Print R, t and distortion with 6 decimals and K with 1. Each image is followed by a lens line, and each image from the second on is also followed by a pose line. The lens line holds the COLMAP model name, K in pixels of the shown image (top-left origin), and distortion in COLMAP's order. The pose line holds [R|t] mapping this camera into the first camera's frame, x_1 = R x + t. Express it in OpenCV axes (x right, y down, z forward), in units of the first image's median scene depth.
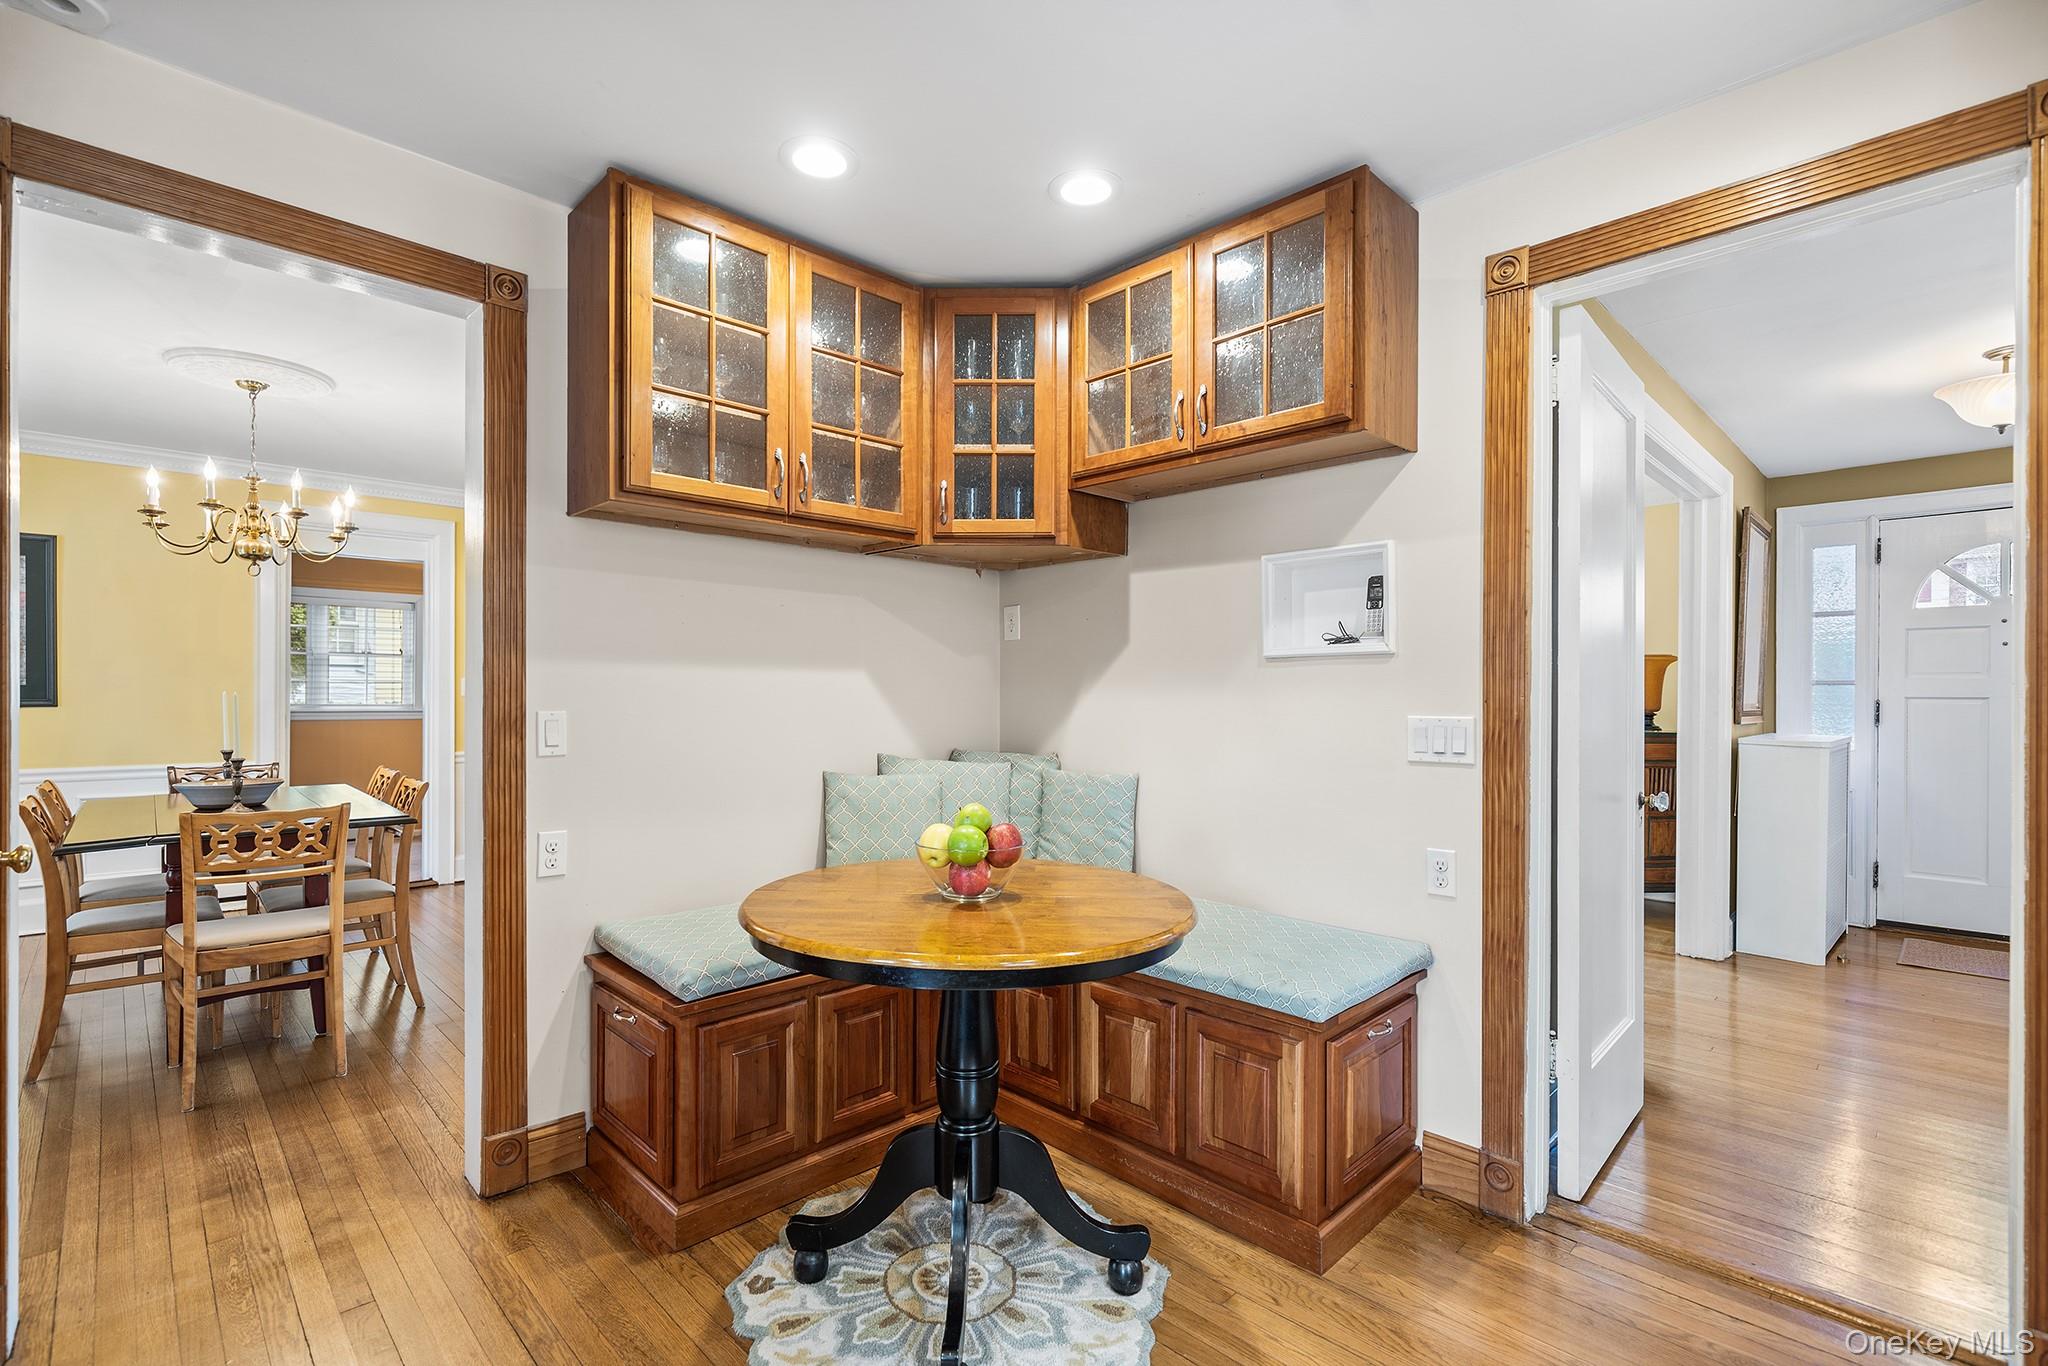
lens RADIAL K [[912.9, 0, 1031.8], [0, 912.9, 694.7], [0, 0, 1]] dist [0.002441, -0.000242]
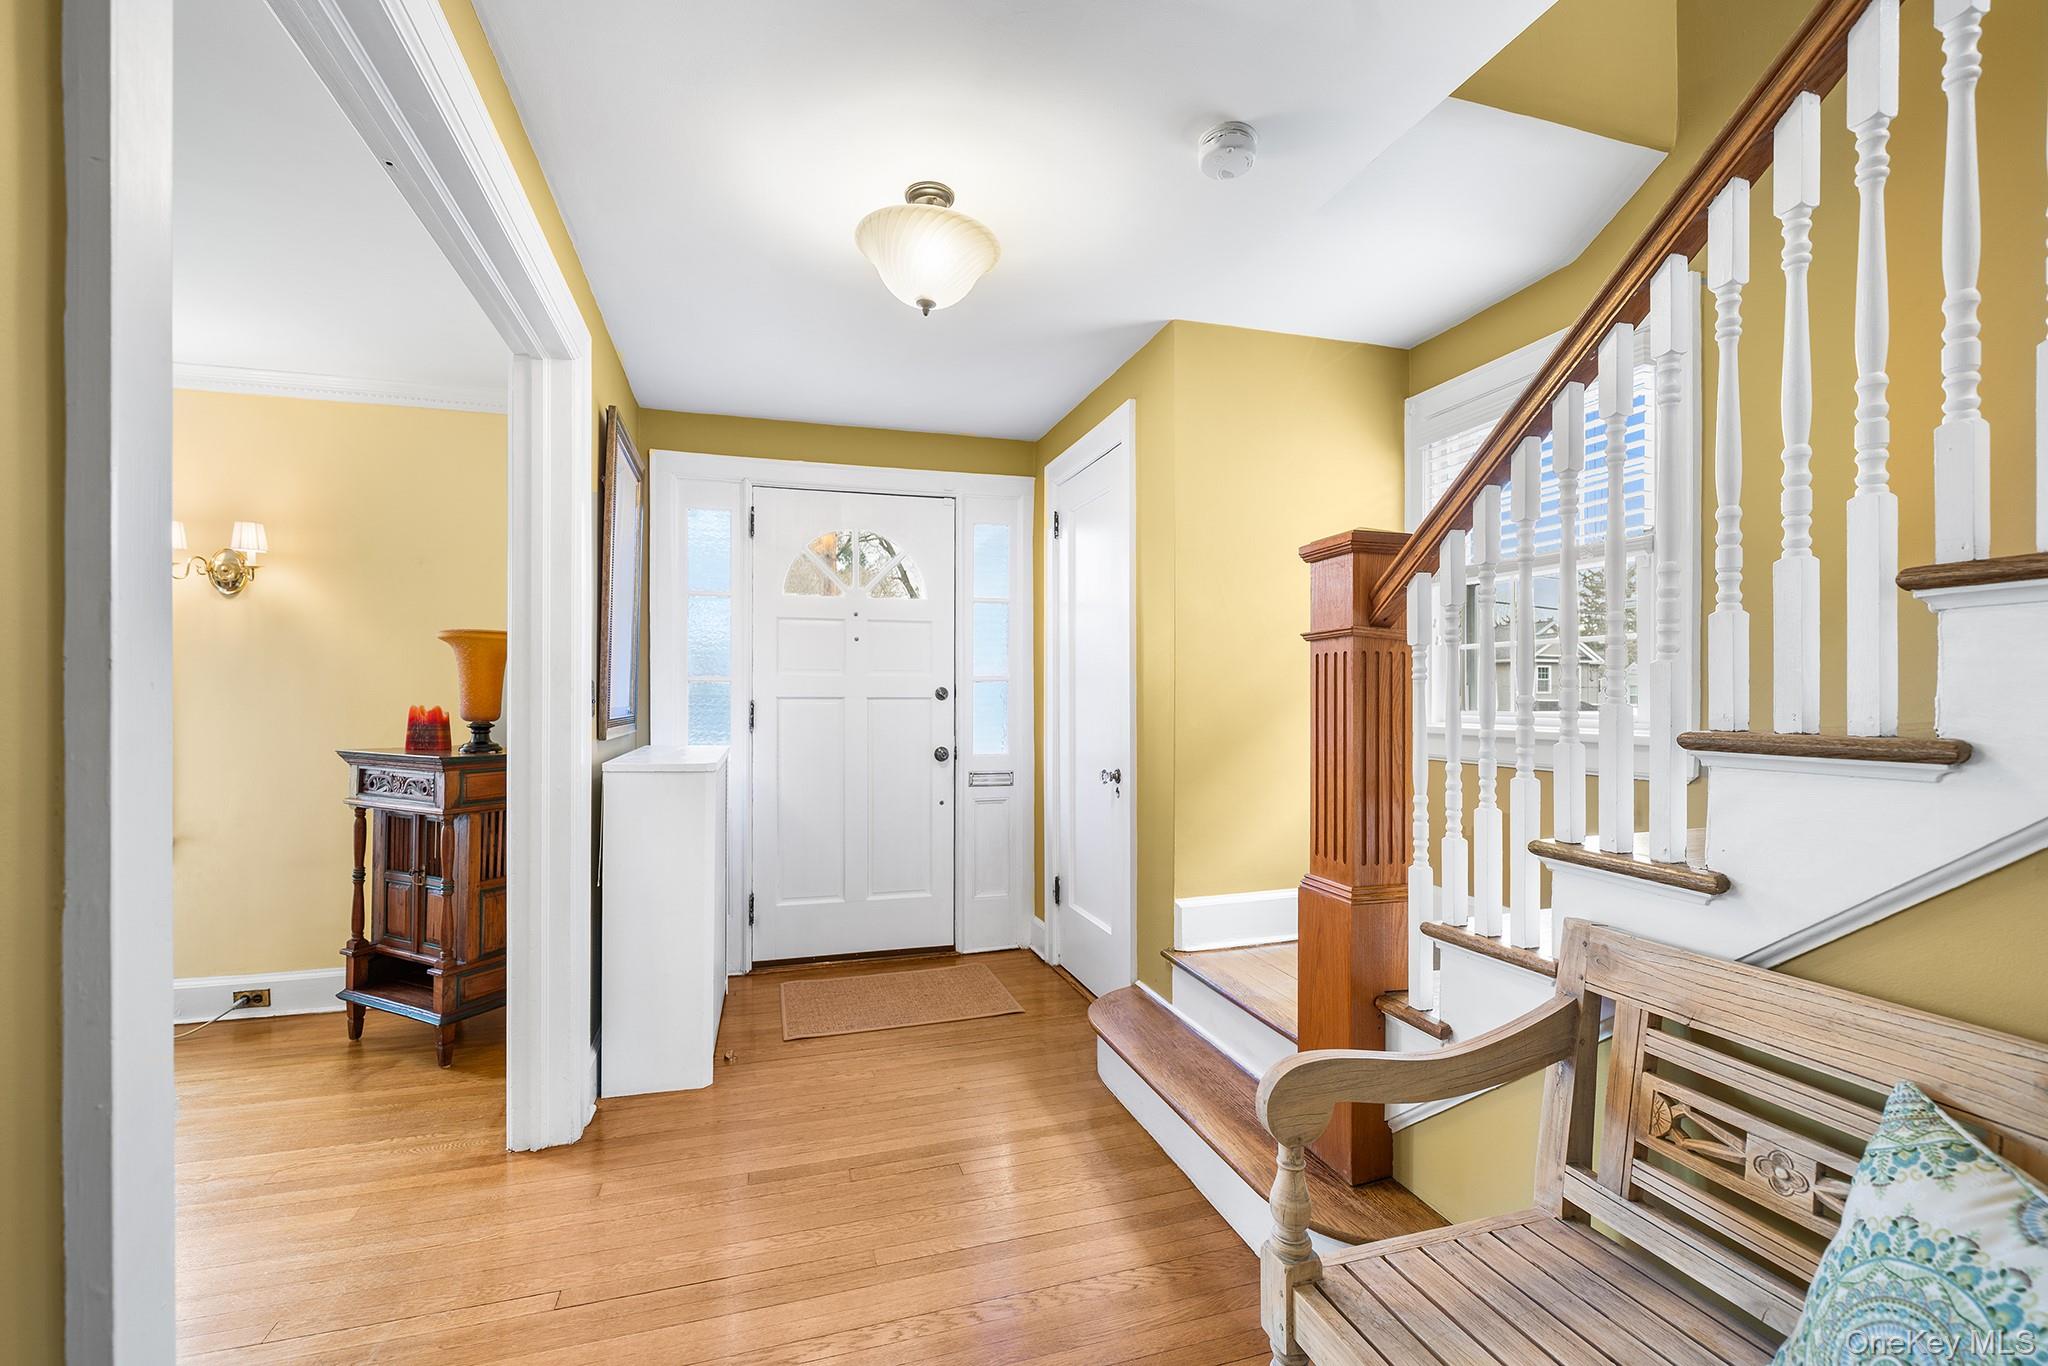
lens RADIAL K [[855.2, 0, 1004.8], [0, 855.2, 696.6], [0, 0, 1]] dist [-0.011869, 0.000172]
pose [[0.473175, -0.004179, 0.880959, 0.358028], [0.005273, 0.999984, 0.001911, 0.001906], [-0.880953, 0.003741, 0.473189, 0.441249]]
